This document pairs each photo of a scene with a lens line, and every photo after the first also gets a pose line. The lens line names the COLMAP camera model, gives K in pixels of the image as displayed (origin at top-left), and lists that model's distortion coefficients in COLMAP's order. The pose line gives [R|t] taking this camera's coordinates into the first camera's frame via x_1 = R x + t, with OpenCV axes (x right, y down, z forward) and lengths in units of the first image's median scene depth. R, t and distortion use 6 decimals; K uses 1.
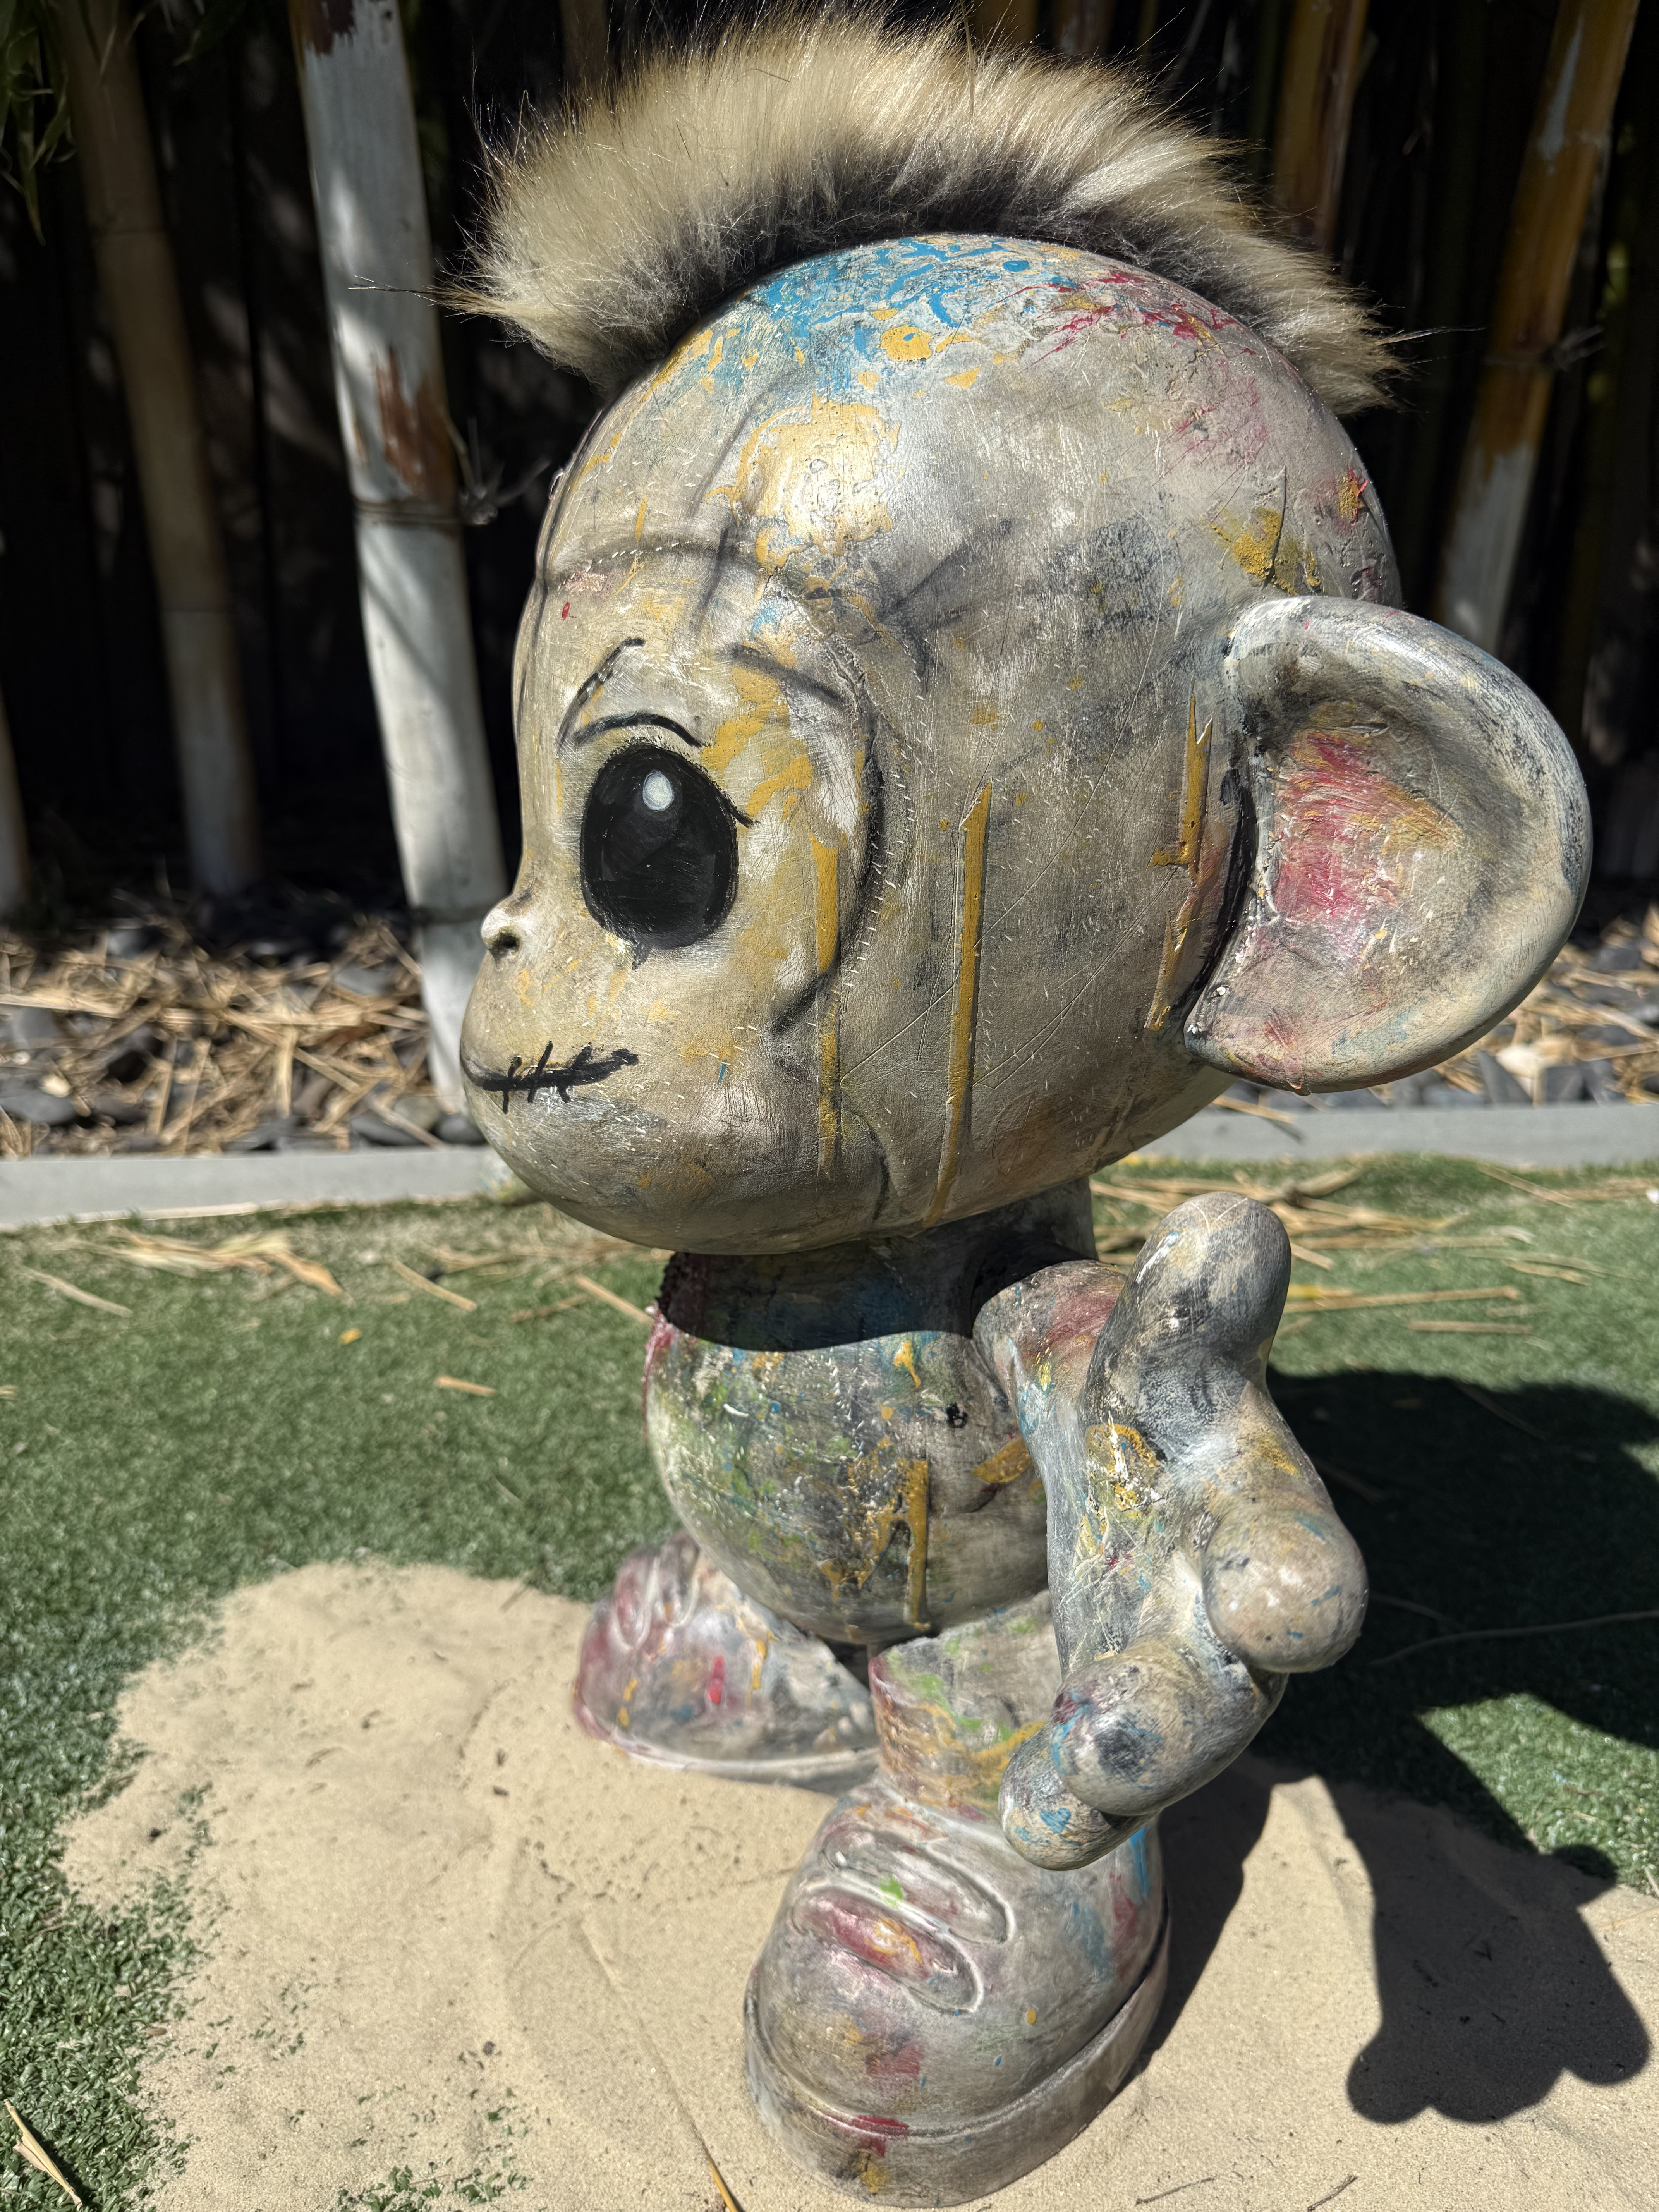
lens RADIAL K [[1548.0, 0, 825.5], [0, 1548.0, 1094.5], [0, 0, 1]] dist [0.007526, -0.001916]
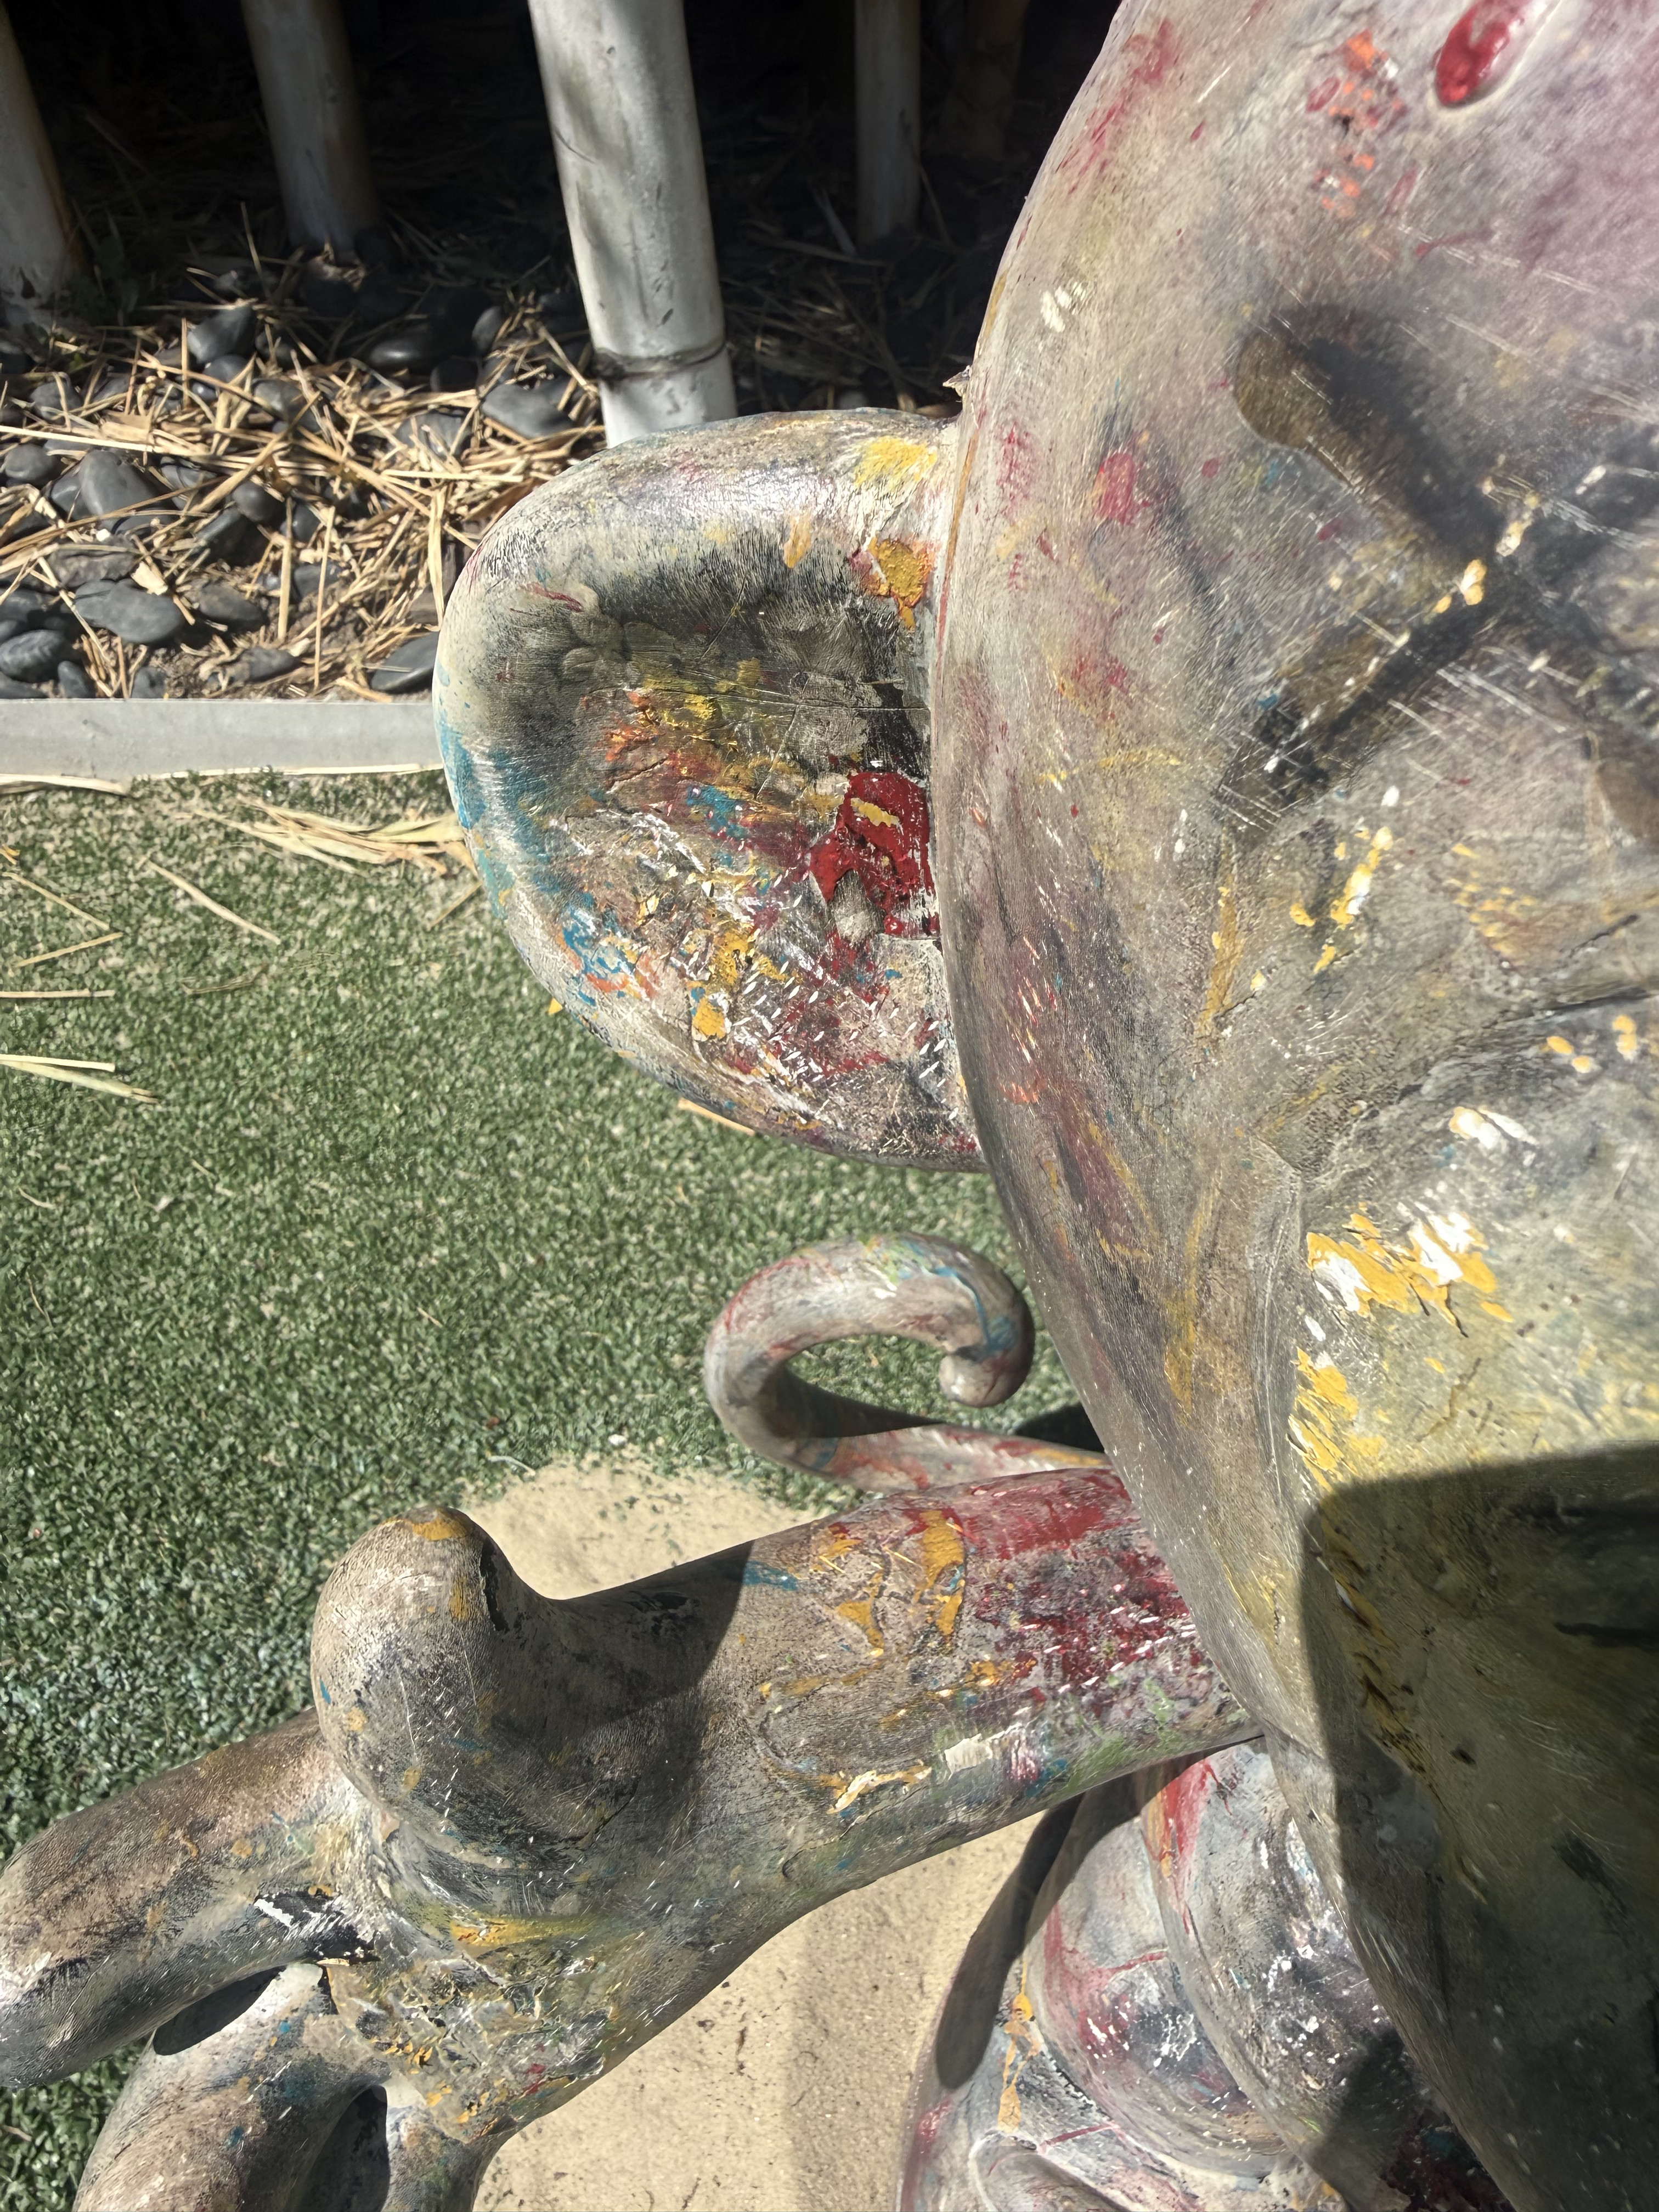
lens RADIAL K [[1677.4, 0, 826.2], [0, 1677.4, 1026.6], [0, 0, 1]] dist [0.056327, -0.000959]
pose [[0.994005, 0.044883, -0.099699, -0.074299], [-0.006175, 0.933447, 0.358662, -0.112337], [0.109161, -0.355896, 0.928128, 0.191788]]
